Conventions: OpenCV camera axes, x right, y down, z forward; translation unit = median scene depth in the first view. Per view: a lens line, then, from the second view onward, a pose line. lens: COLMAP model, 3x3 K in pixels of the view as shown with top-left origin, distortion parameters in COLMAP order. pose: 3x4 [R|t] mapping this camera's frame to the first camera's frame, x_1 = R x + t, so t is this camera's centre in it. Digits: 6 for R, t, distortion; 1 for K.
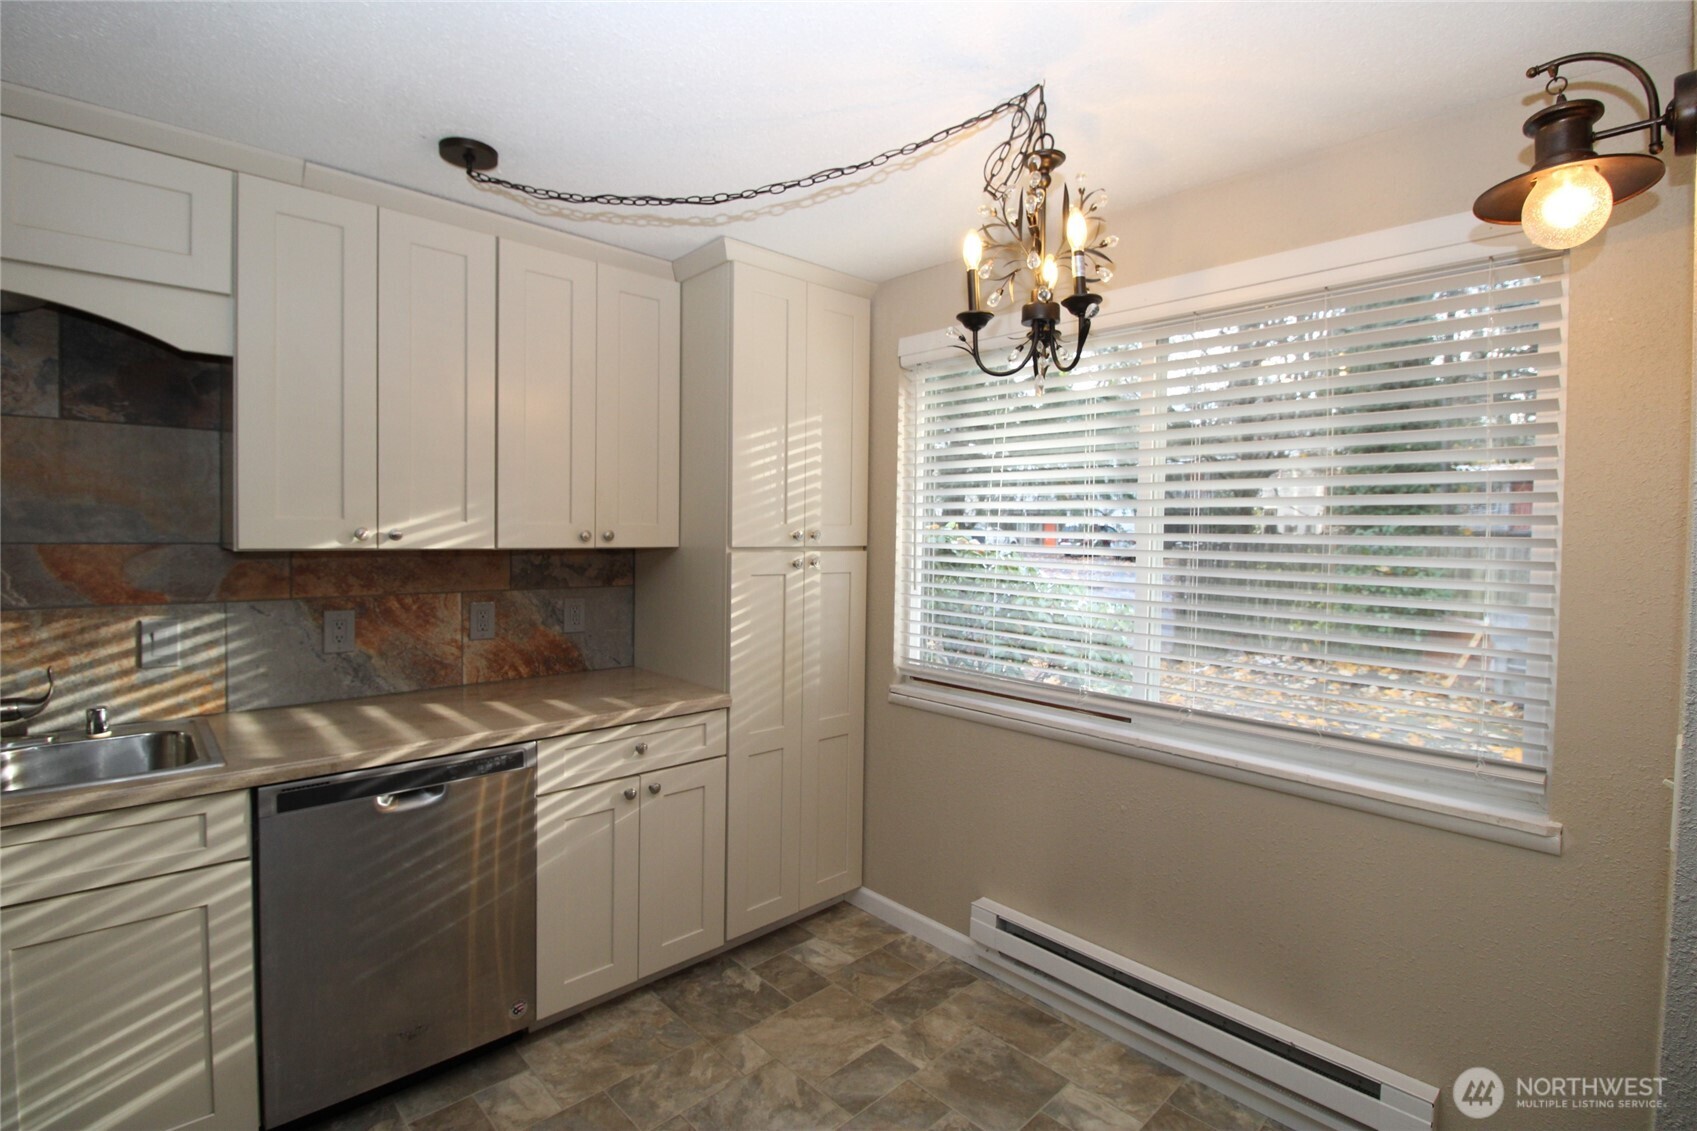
lens RADIAL K [[776.4, 0, 843.9], [0, 776.4, 559.4], [0, 0, 1]] dist [-0.015355, -0.001362]
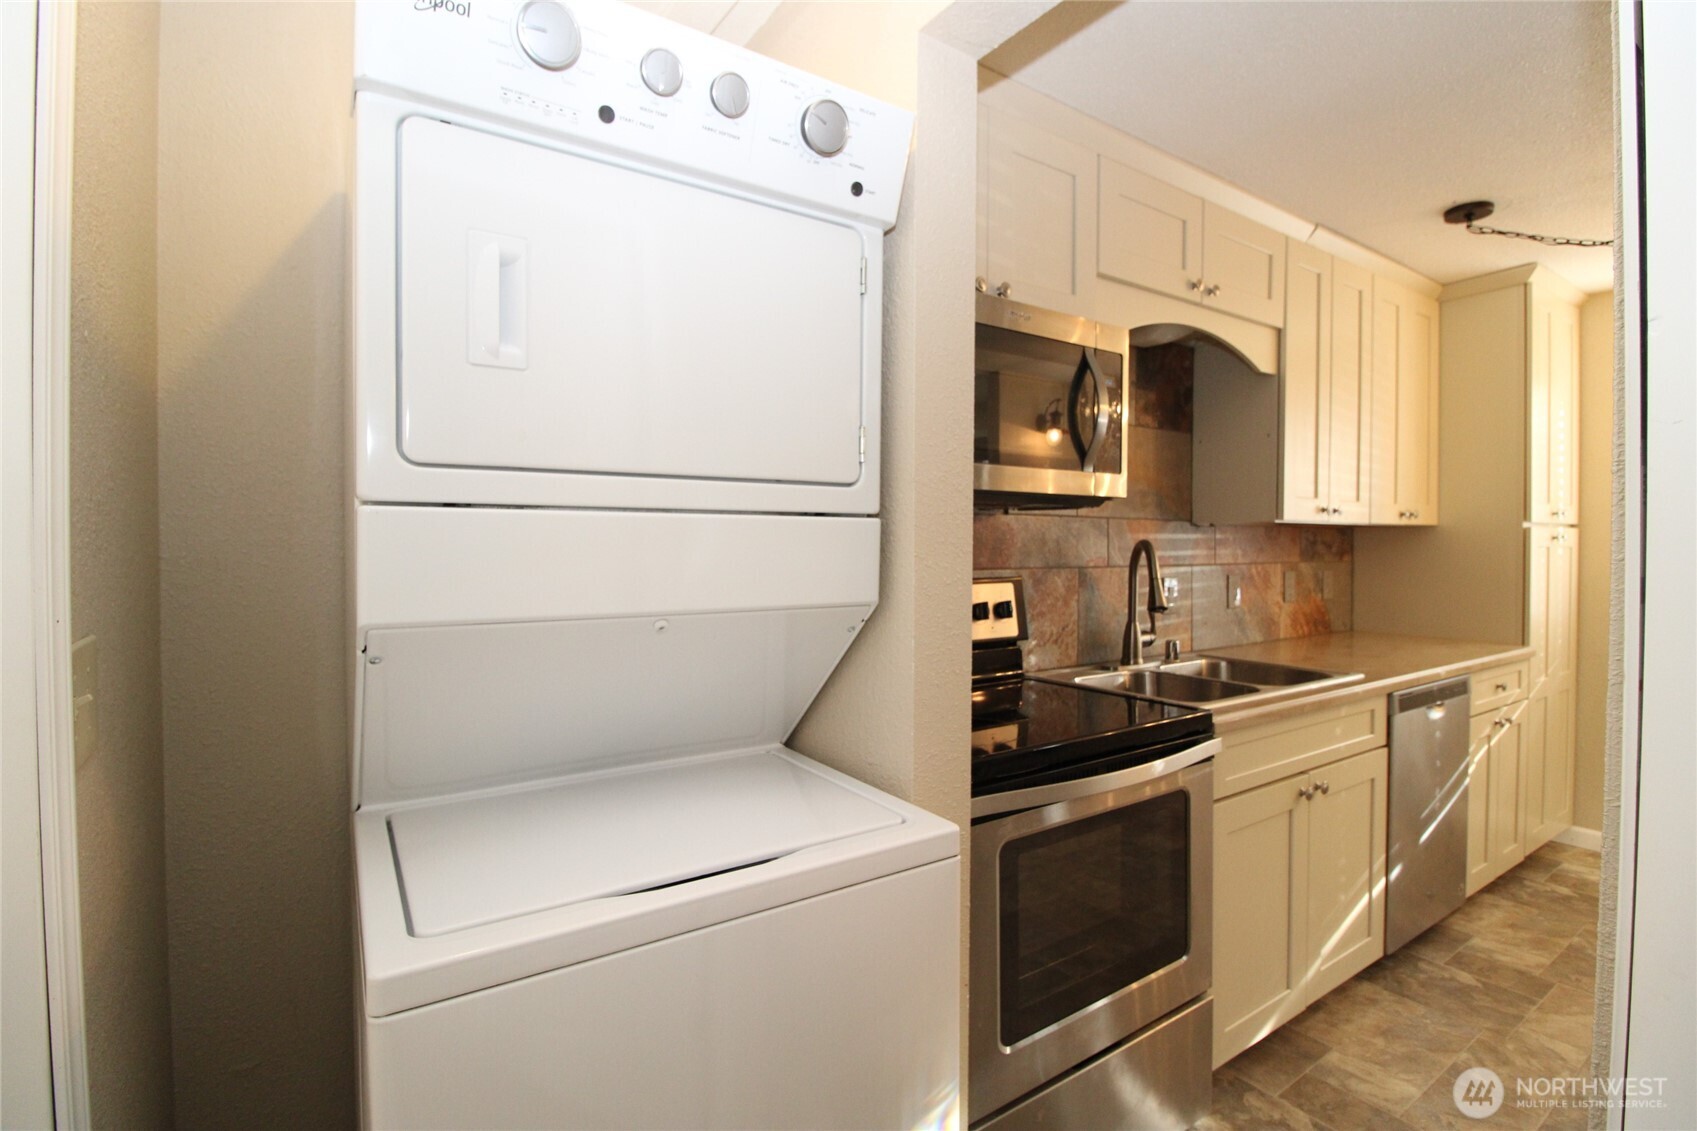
lens RADIAL K [[776.4, 0, 846.9], [0, 776.4, 572.3], [0, 0, 1]] dist [-0.015355, -0.001362]
pose [[0.985561, -0.000419, -0.169319, -1.007194], [0.002717, 0.999907, 0.013336, 0.041427], [0.169298, -0.013604, 0.985471, -0.331718]]
